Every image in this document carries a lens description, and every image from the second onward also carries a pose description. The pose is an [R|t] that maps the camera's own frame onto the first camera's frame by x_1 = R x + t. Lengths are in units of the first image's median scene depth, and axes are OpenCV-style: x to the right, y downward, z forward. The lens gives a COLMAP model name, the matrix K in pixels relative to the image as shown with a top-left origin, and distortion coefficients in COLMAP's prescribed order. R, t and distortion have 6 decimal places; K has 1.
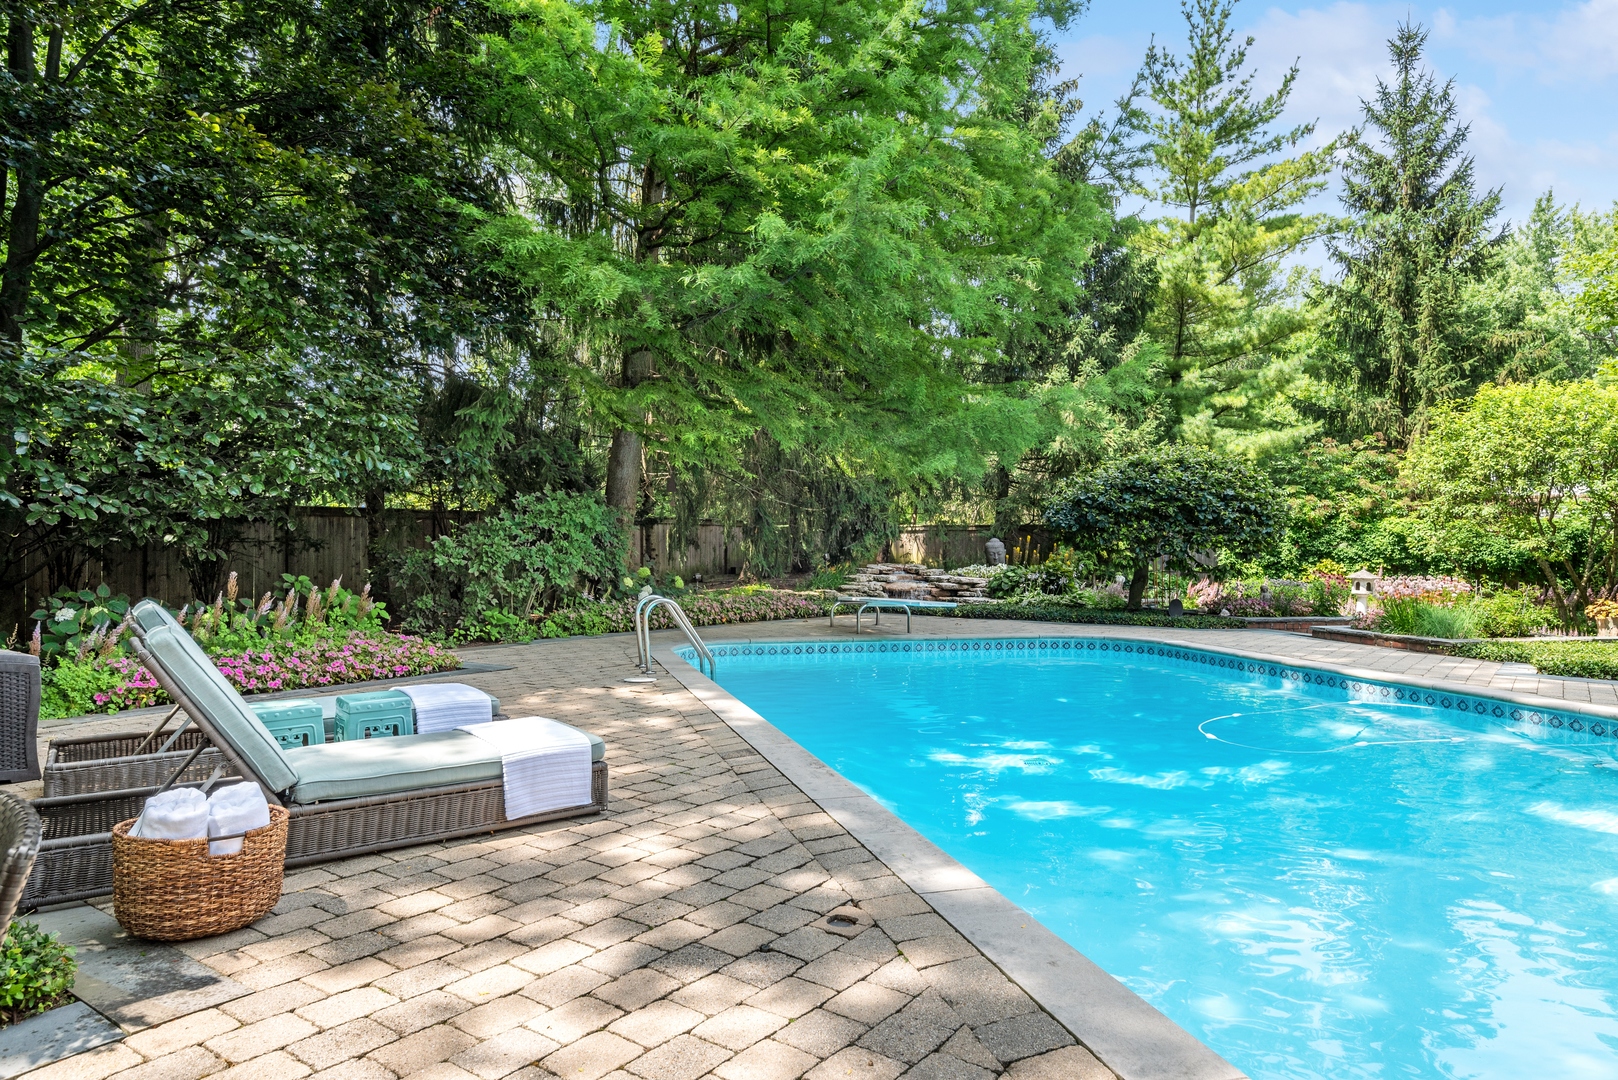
lens RADIAL K [[1018.1, 0, 816.0], [0, 1018.1, 540.5], [0, 0, 1]] dist [0.004587, 0.010330]
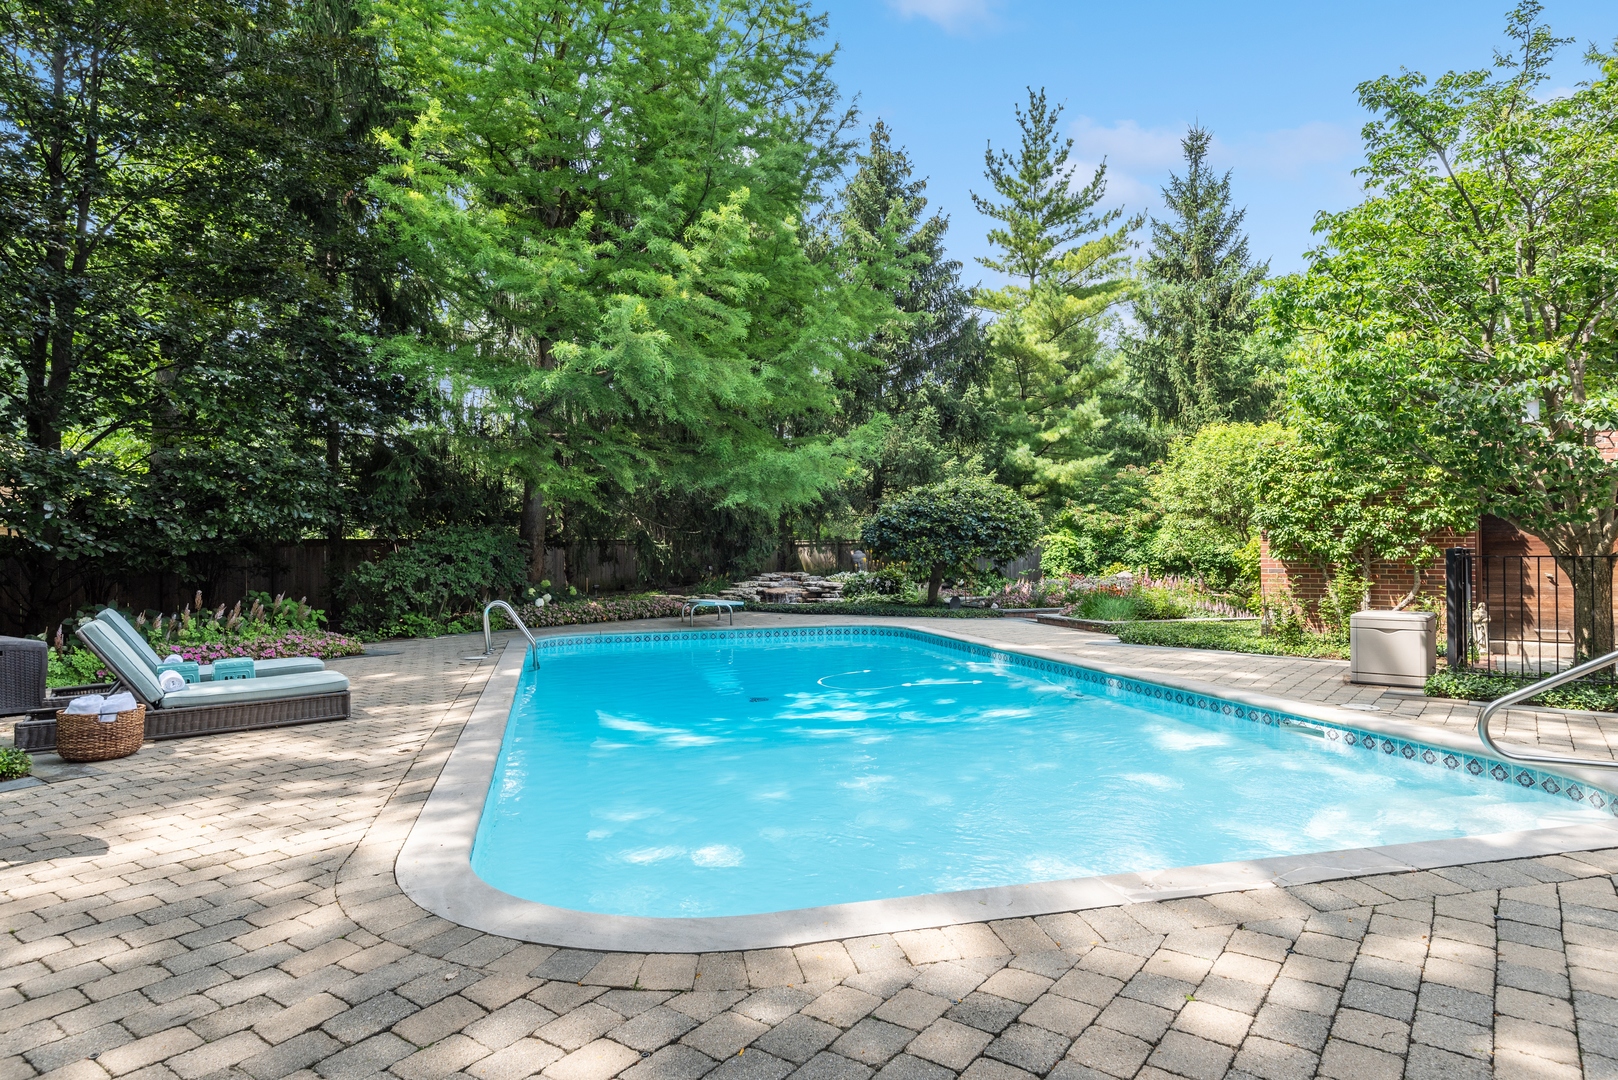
lens RADIAL K [[925.2, 0, 813.6], [0, 925.2, 539.9], [0, 0, 1]] dist [0.023831, 0.001965]
pose [[0.999738, -0.019928, -0.011239, 0.175055], [0.019804, 0.999743, -0.011049, -0.005096], [0.011456, 0.010823, 0.999876, -0.180710]]
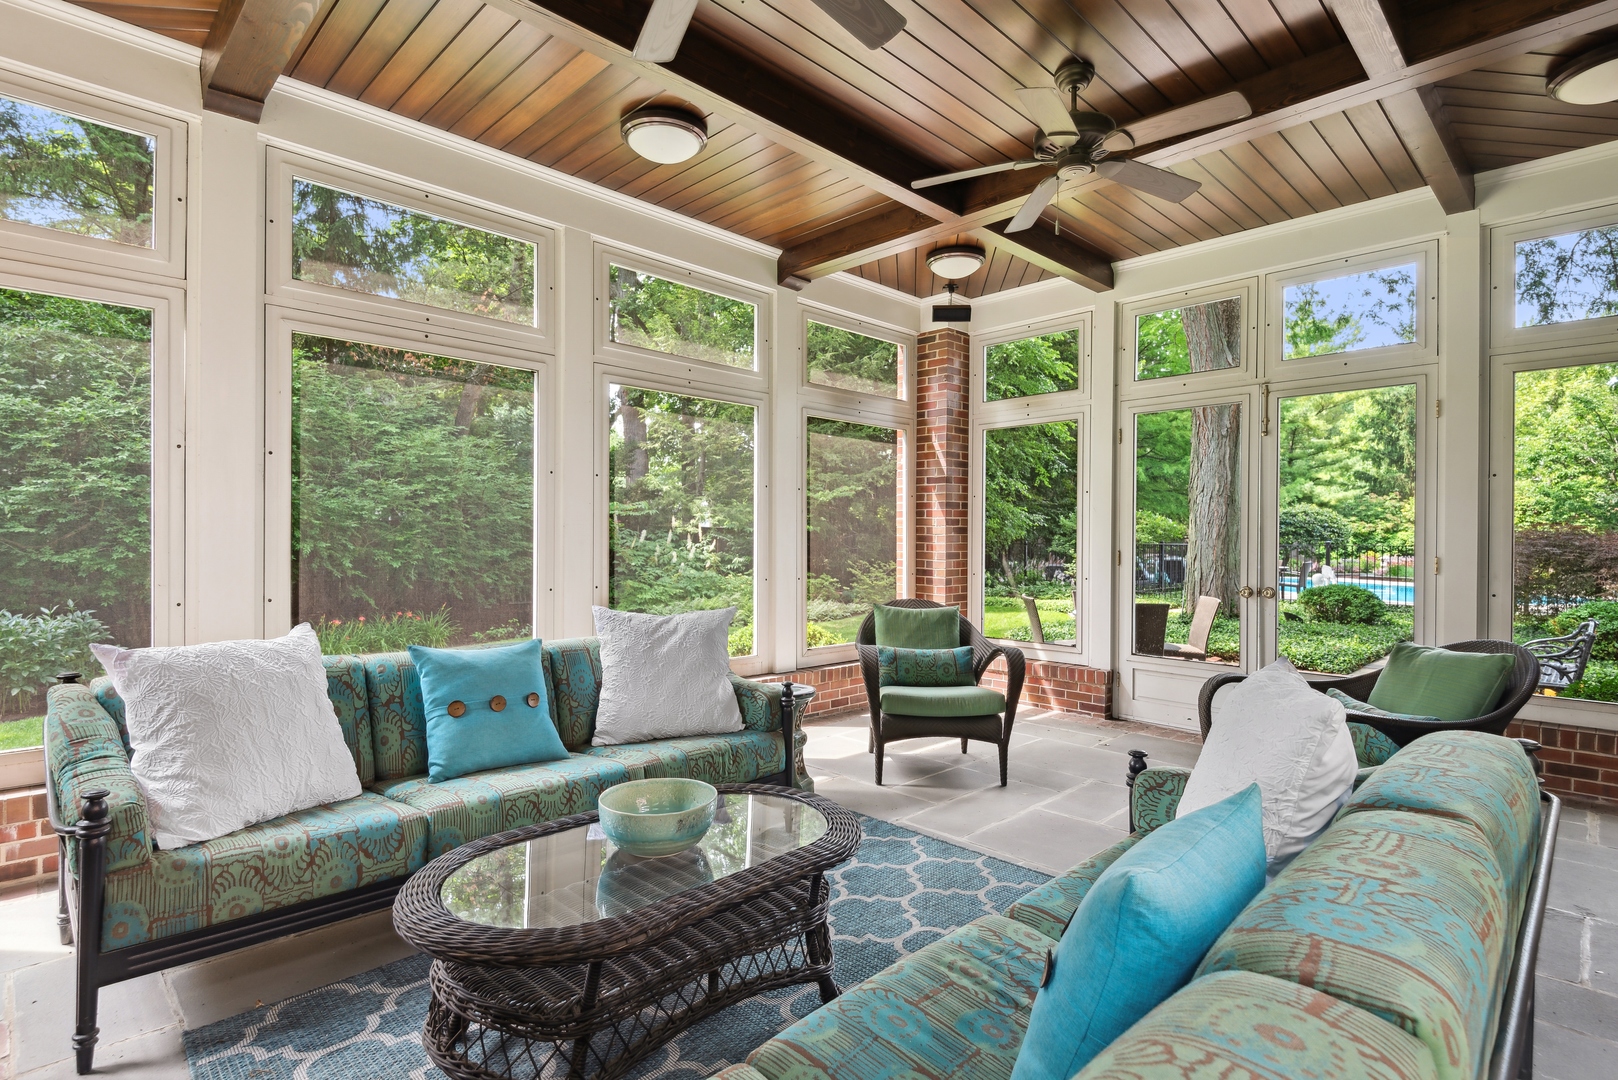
lens RADIAL K [[806.3, 0, 810.4], [0, 806.3, 532.5], [0, 0, 1]] dist [-0.004763, -0.000951]
pose [[0.986805, -0.004323, -0.161858, -0.502096], [0.002987, 0.999959, -0.008497, -0.012543], [0.161888, 0.007901, 0.986777, -1.110571]]
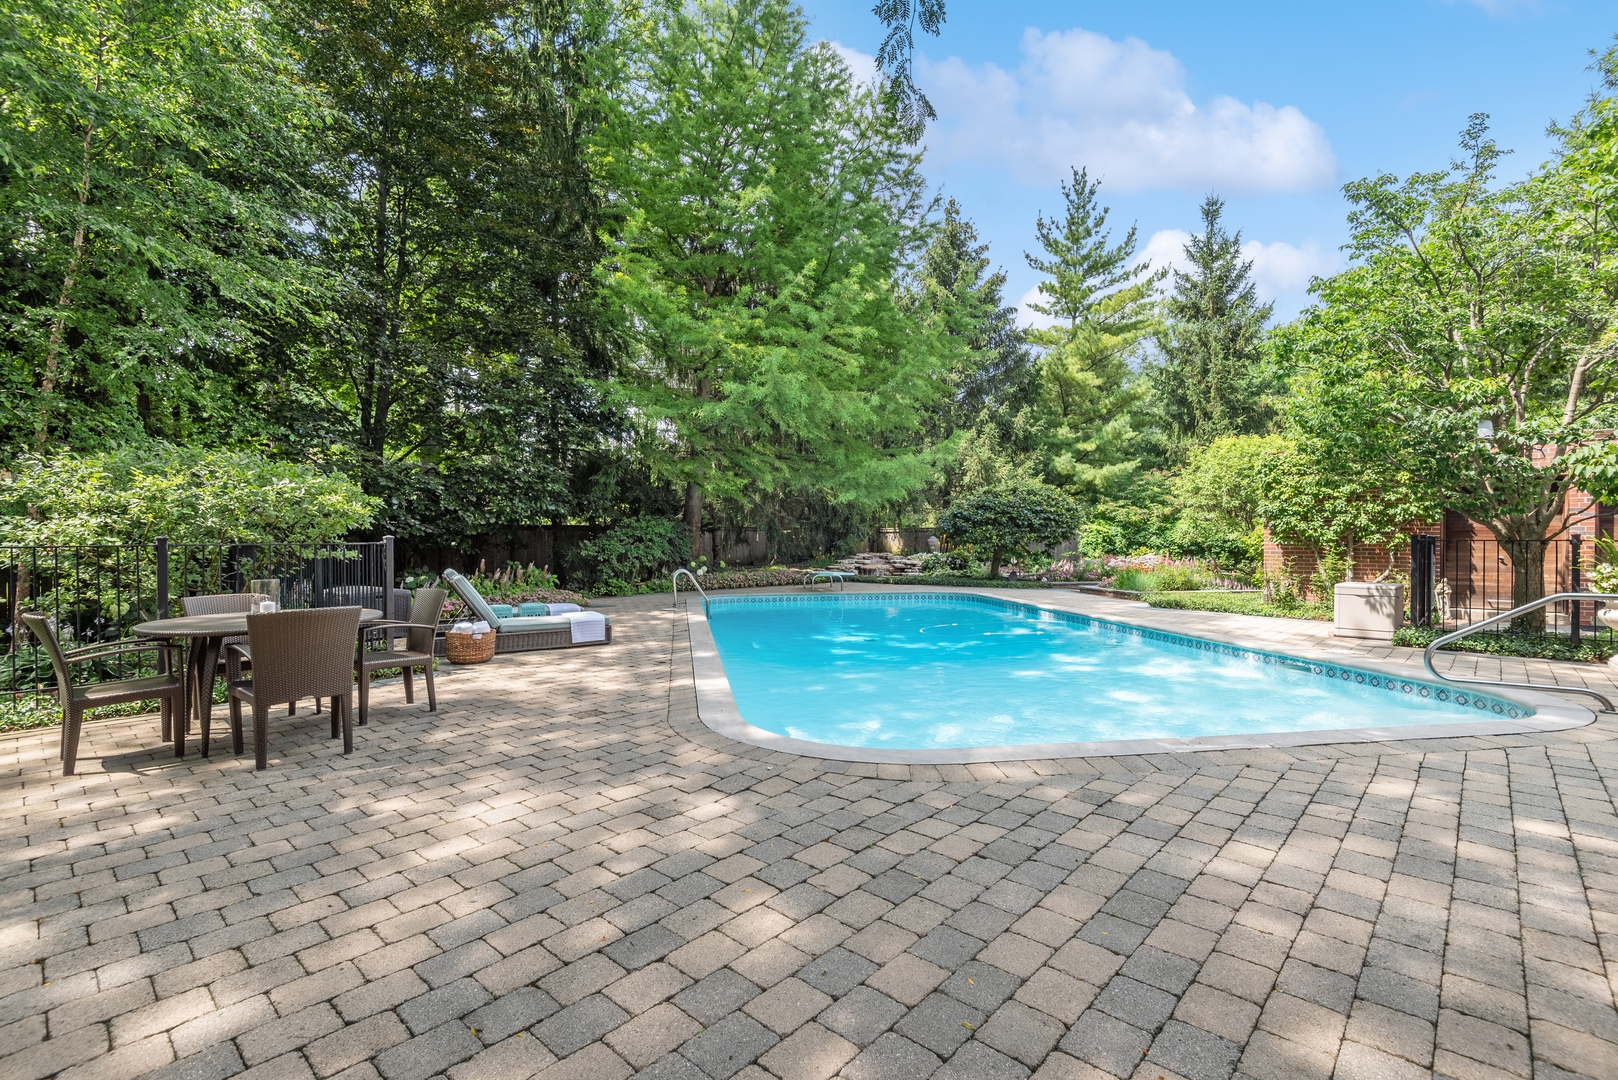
lens RADIAL K [[741.6, 0, 810.6], [0, 741.6, 539.5], [0, 0, 1]] dist [0.015717, -0.006581]
pose [[0.993942, -0.012975, -0.109135, 0.145409], [0.013232, 0.999911, 0.001637, -0.002047], [0.109104, -0.003071, 0.994026, -0.243958]]
